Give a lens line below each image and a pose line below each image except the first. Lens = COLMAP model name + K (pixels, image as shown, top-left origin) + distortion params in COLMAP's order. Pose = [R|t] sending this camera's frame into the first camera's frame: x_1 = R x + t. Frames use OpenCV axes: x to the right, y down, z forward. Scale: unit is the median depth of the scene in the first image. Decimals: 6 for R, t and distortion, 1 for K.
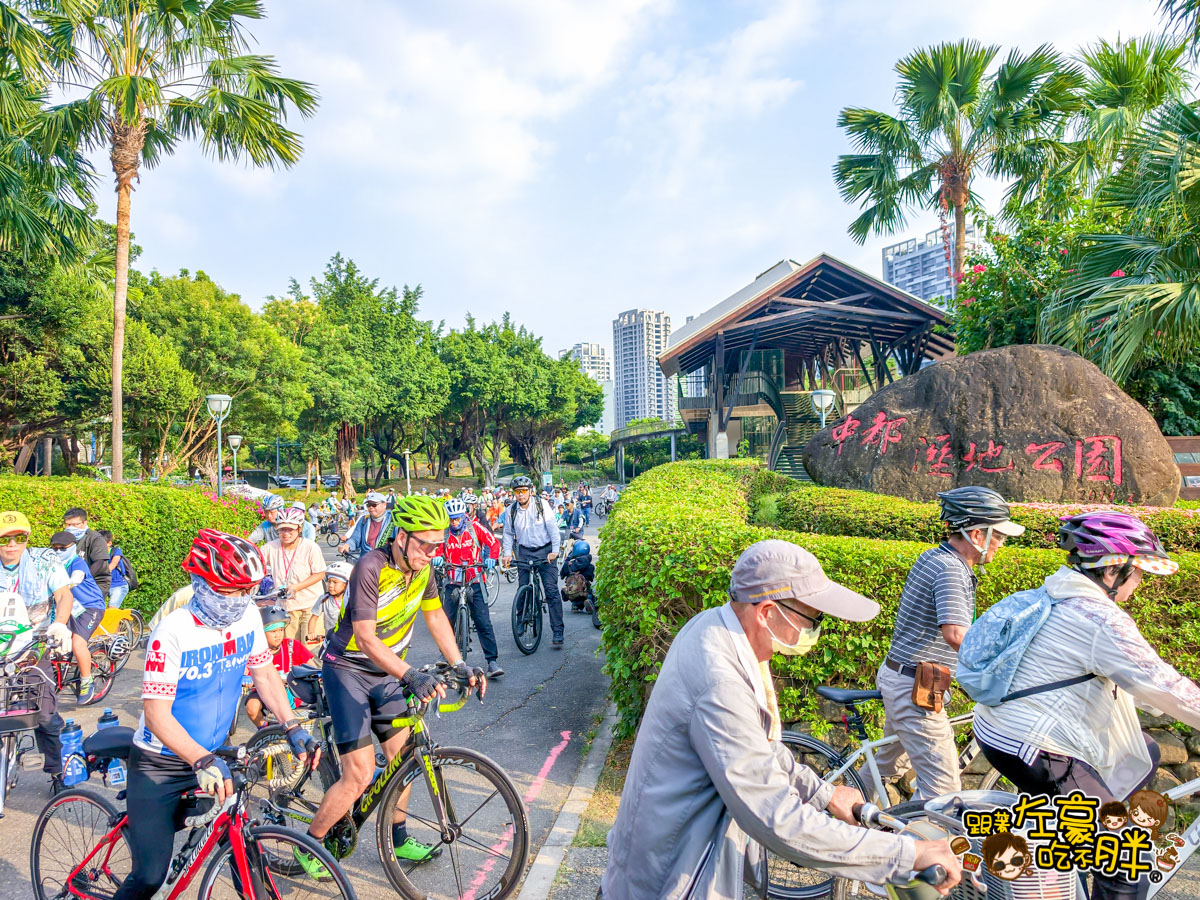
lens RADIAL K [[850.1, 0, 600.4], [0, 850.1, 450.4], [0, 0, 1]] dist [0.007668, 0.003280]
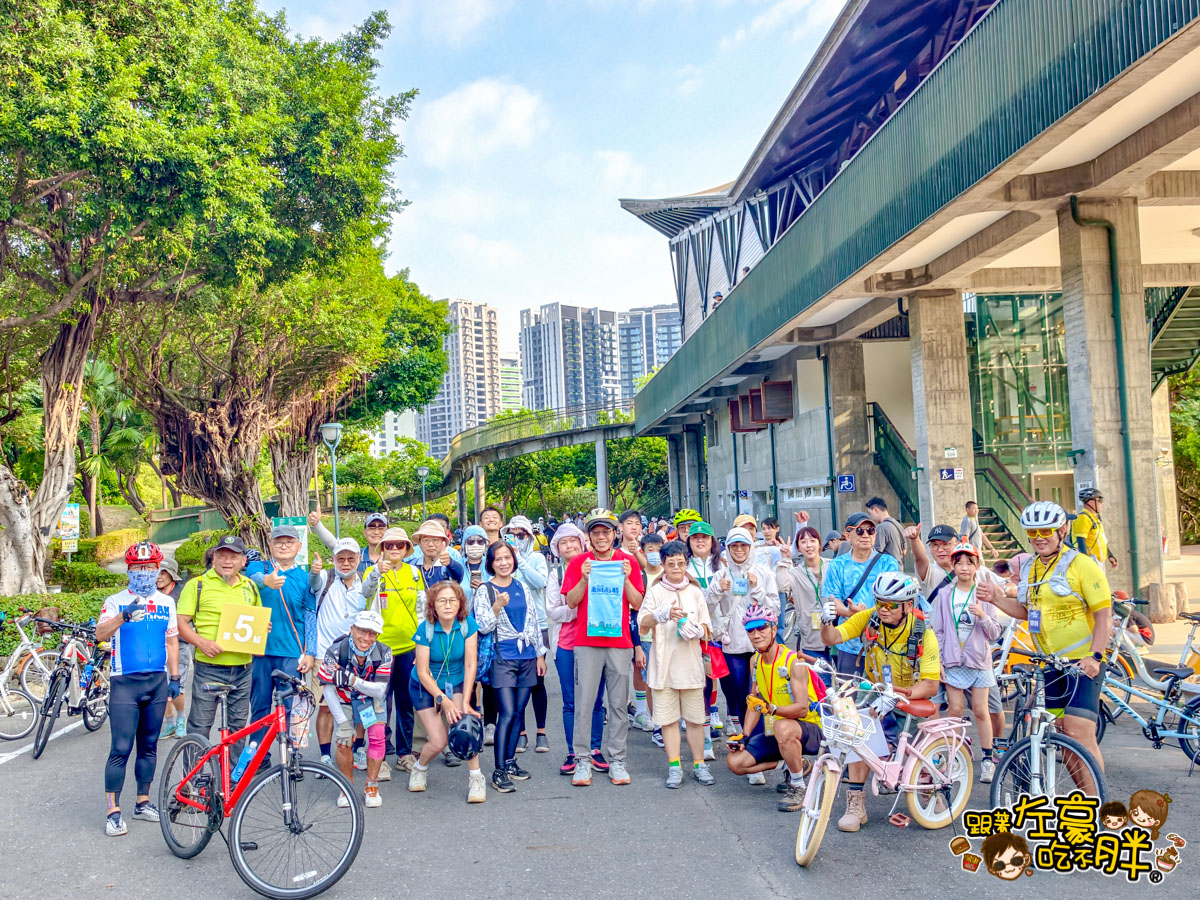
lens RADIAL K [[1054.3, 0, 599.8], [0, 1054.3, 454.6], [0, 0, 1]] dist [0.008434, 0.003916]
pose [[0.980062, -0.005301, 0.198623, -0.021527], [0.015617, 0.998607, -0.050407, 0.016568], [-0.198079, 0.052504, 0.978779, 0.438848]]
